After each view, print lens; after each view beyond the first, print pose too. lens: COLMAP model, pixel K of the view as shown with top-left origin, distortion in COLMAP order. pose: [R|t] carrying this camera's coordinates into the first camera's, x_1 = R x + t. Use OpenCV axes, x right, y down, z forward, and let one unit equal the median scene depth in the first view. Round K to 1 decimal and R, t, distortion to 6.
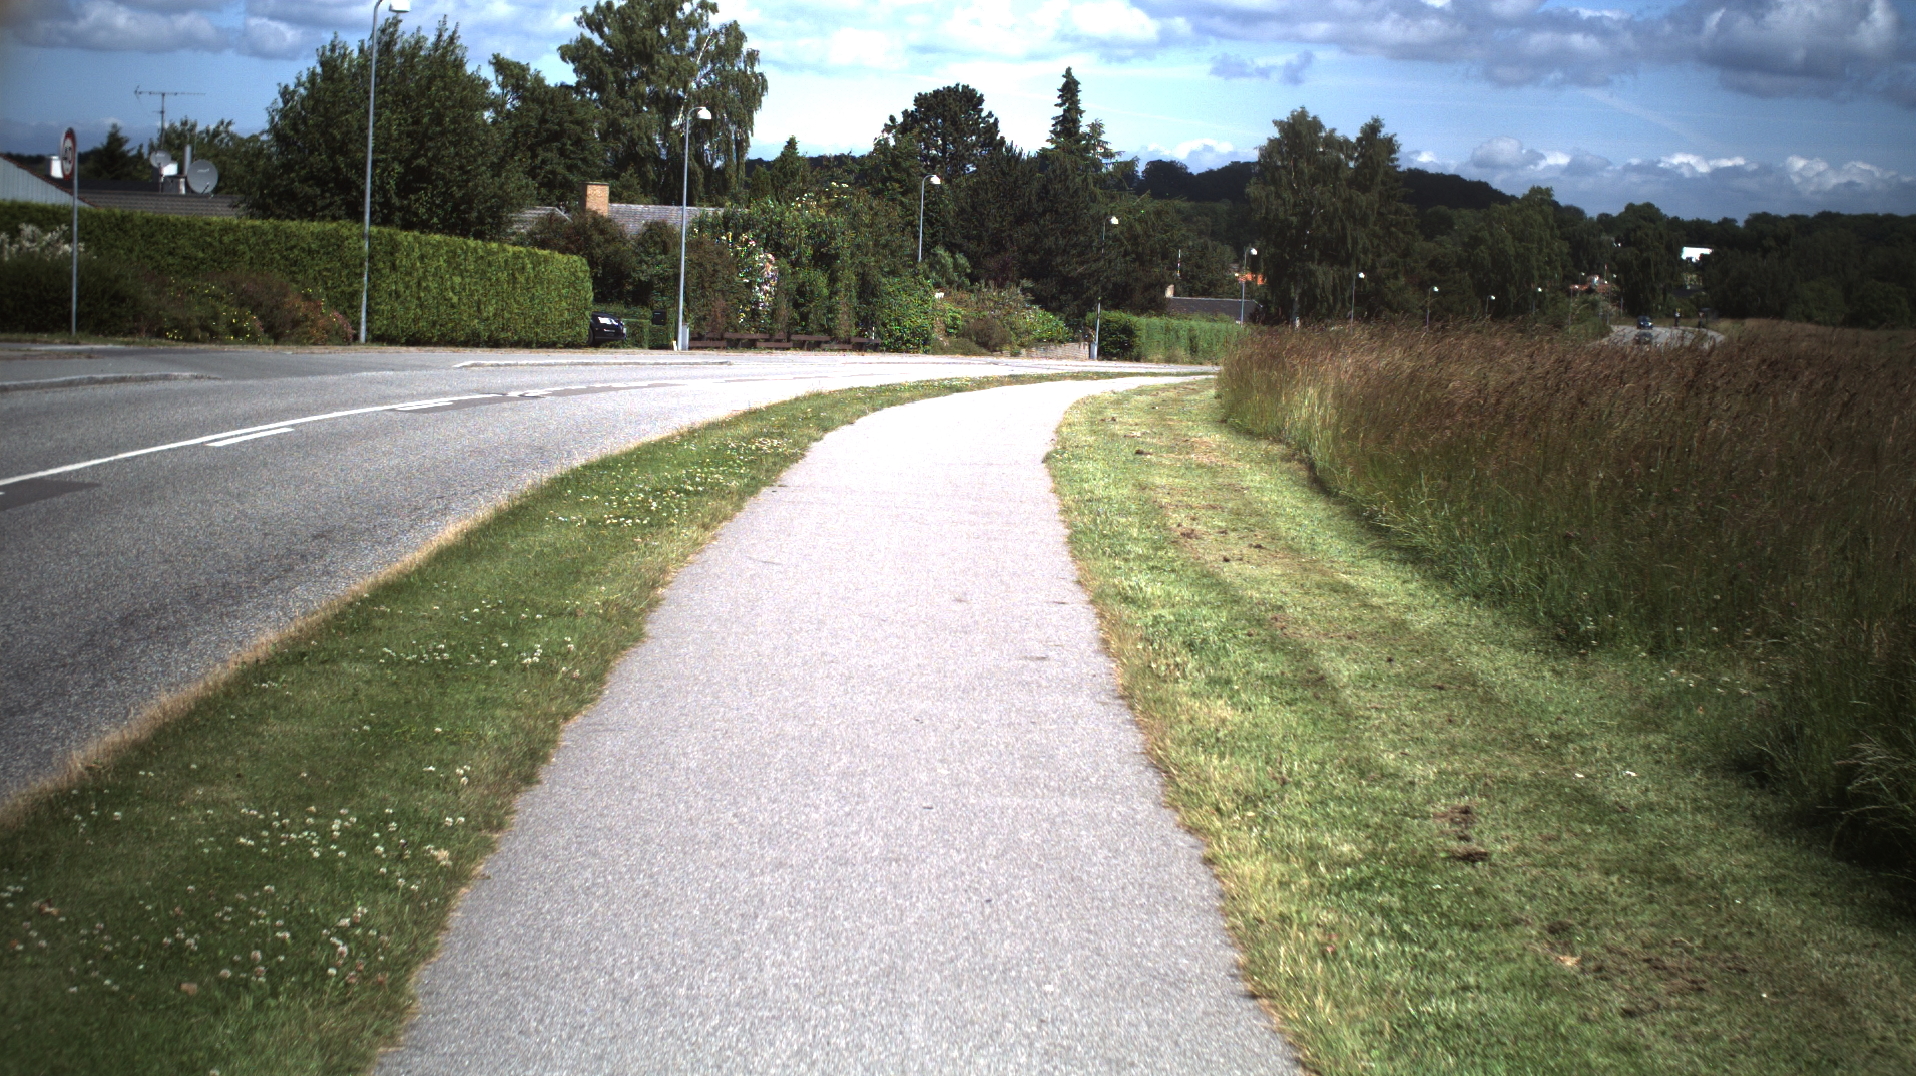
lens RADIAL K [[3508.2, 0, 958.0], [0, 3508.2, 538.0], [0, 0, 1]] dist [-0.300375, 0.451727]
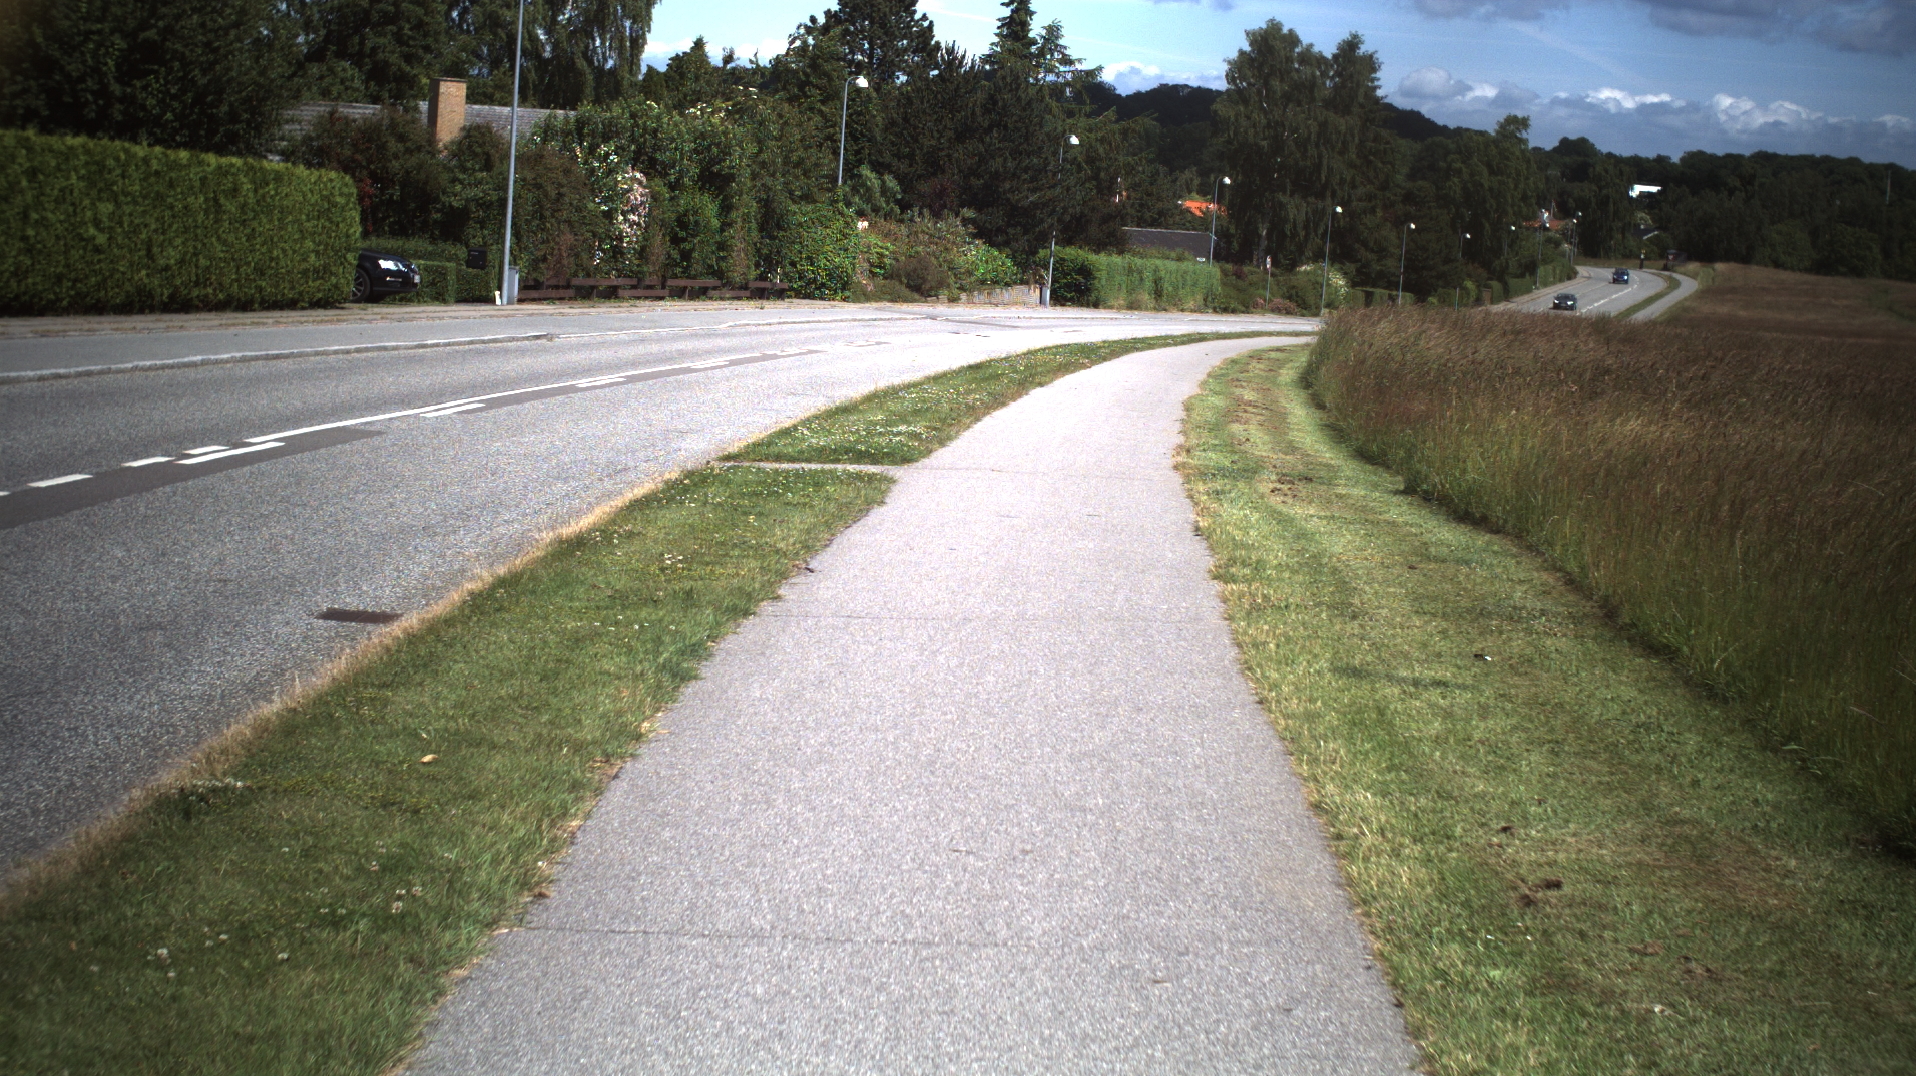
lens RADIAL K [[3508.2, 0, 958.0], [0, 3508.2, 538.0], [0, 0, 1]] dist [-0.300375, 0.451727]
pose [[0.999426, 0.023012, 0.024850, -0.001883], [-0.023588, 0.999454, 0.023121, -0.017088], [-0.024305, -0.023694, 0.999424, 0.195404]]
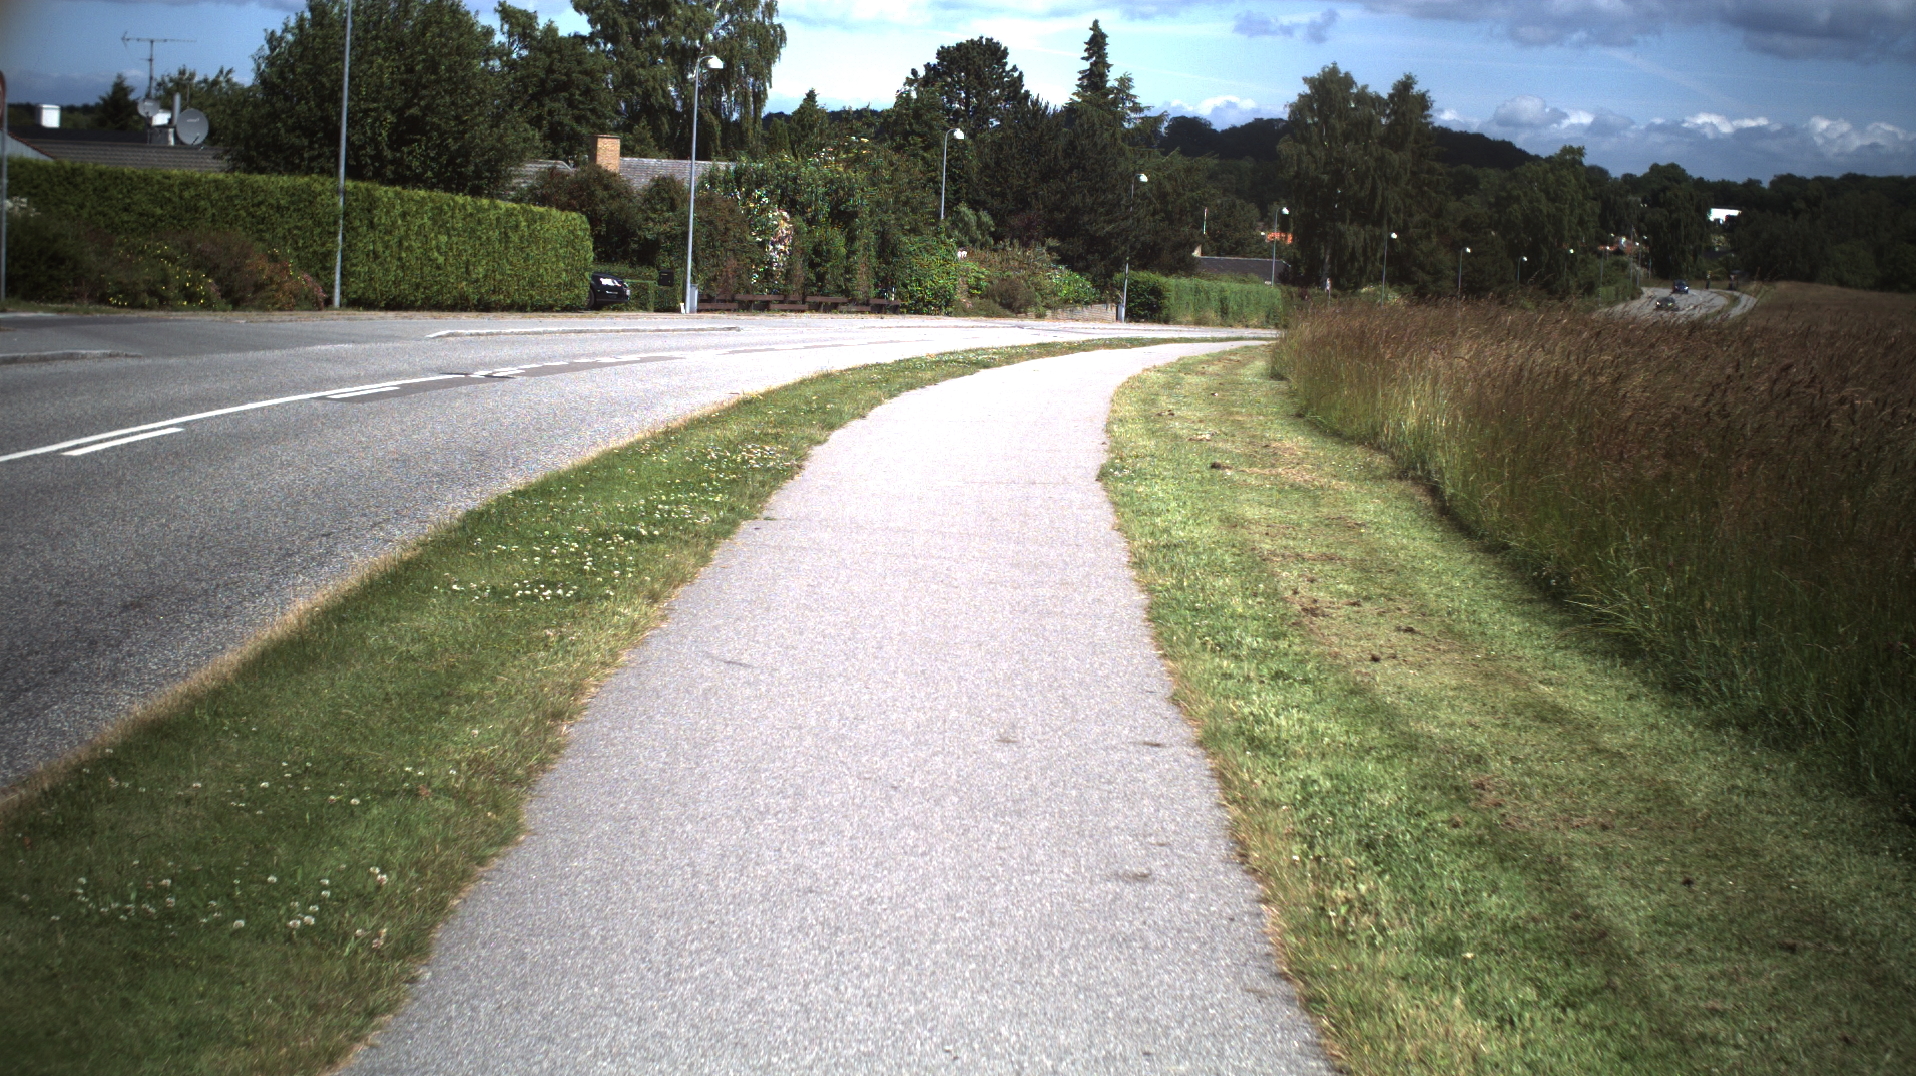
lens RADIAL K [[3508.2, 0, 958.0], [0, 3508.2, 538.0], [0, 0, 1]] dist [-0.300375, 0.451727]
pose [[0.999967, 0.005977, -0.005566, -0.000663], [-0.005907, 0.999904, 0.012569, -0.003678], [0.005641, -0.012536, 0.999906, 0.039043]]
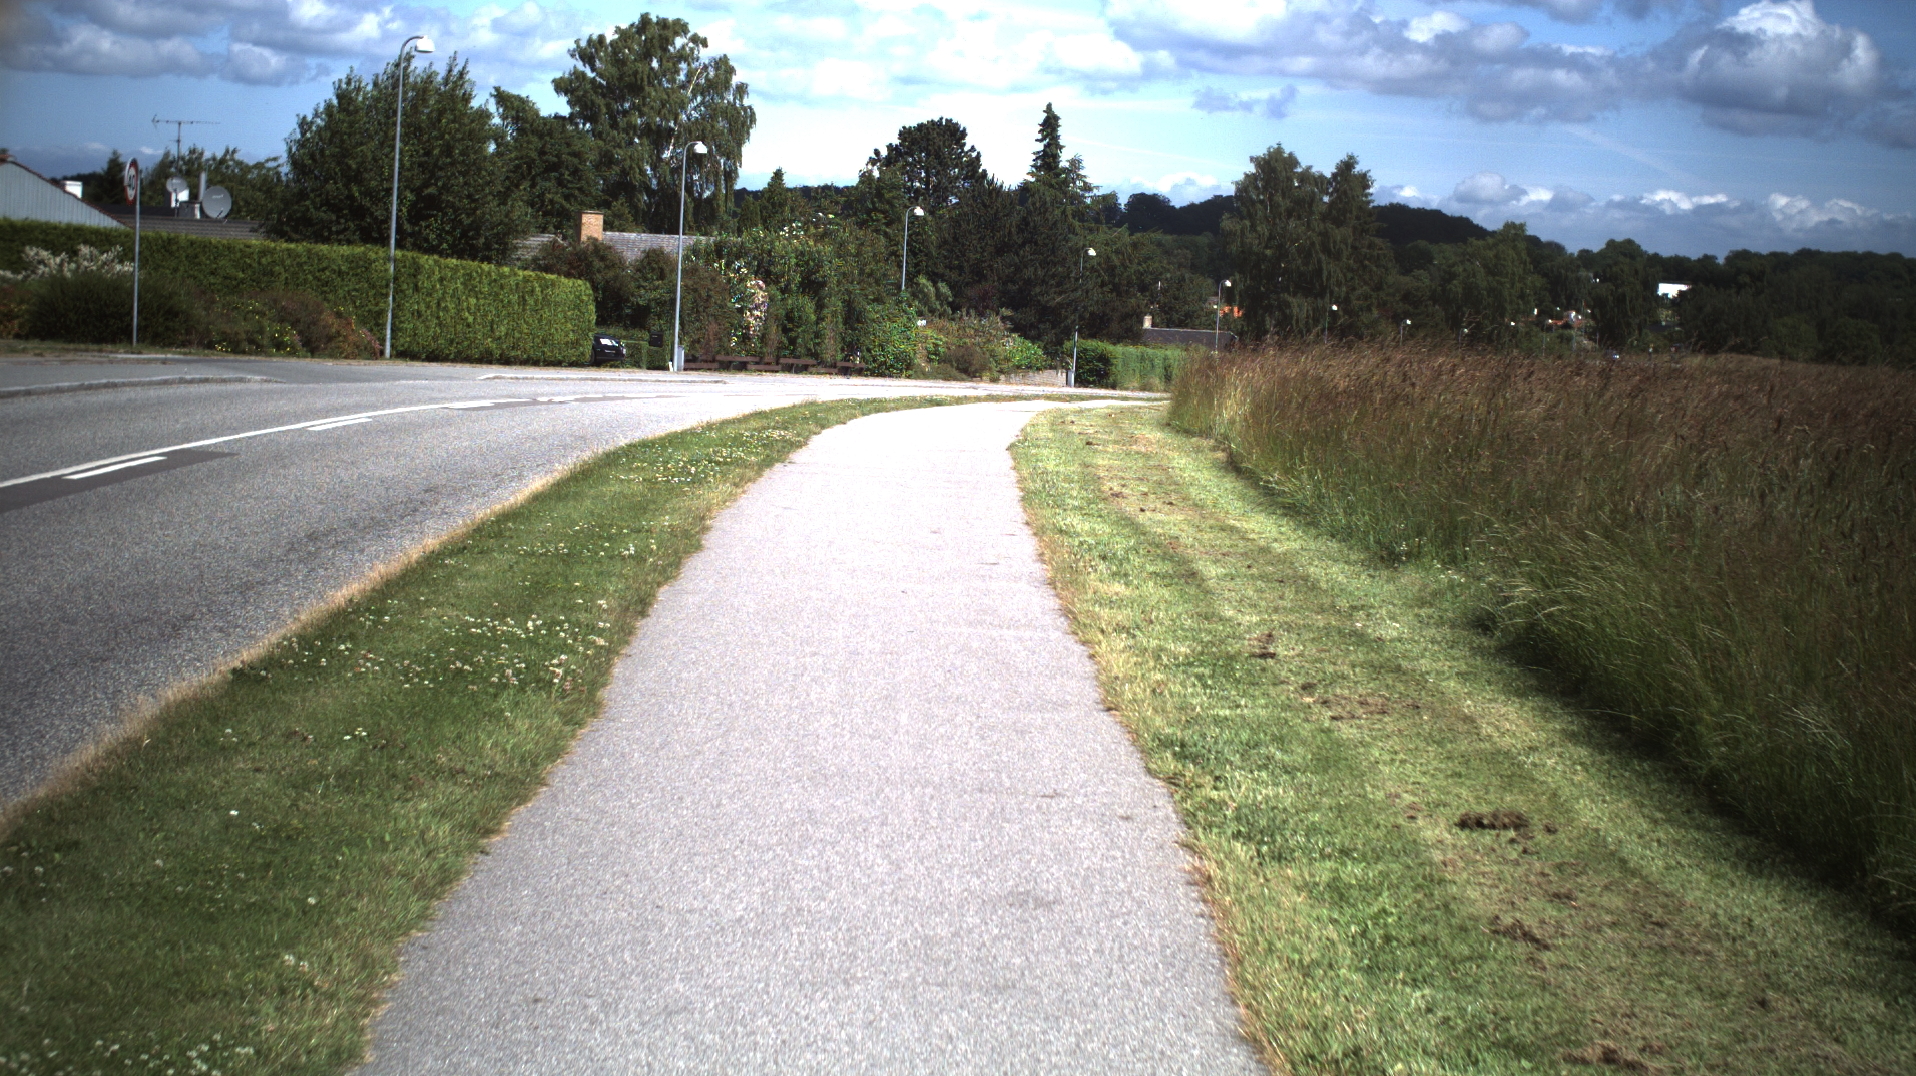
lens RADIAL K [[3508.2, 0, 958.0], [0, 3508.2, 538.0], [0, 0, 1]] dist [-0.300375, 0.451727]
pose [[0.999957, 0.007498, 0.005450, 0.000247], [-0.007449, 0.999932, -0.008976, 0.003893], [-0.005517, 0.008935, 0.999945, -0.038936]]
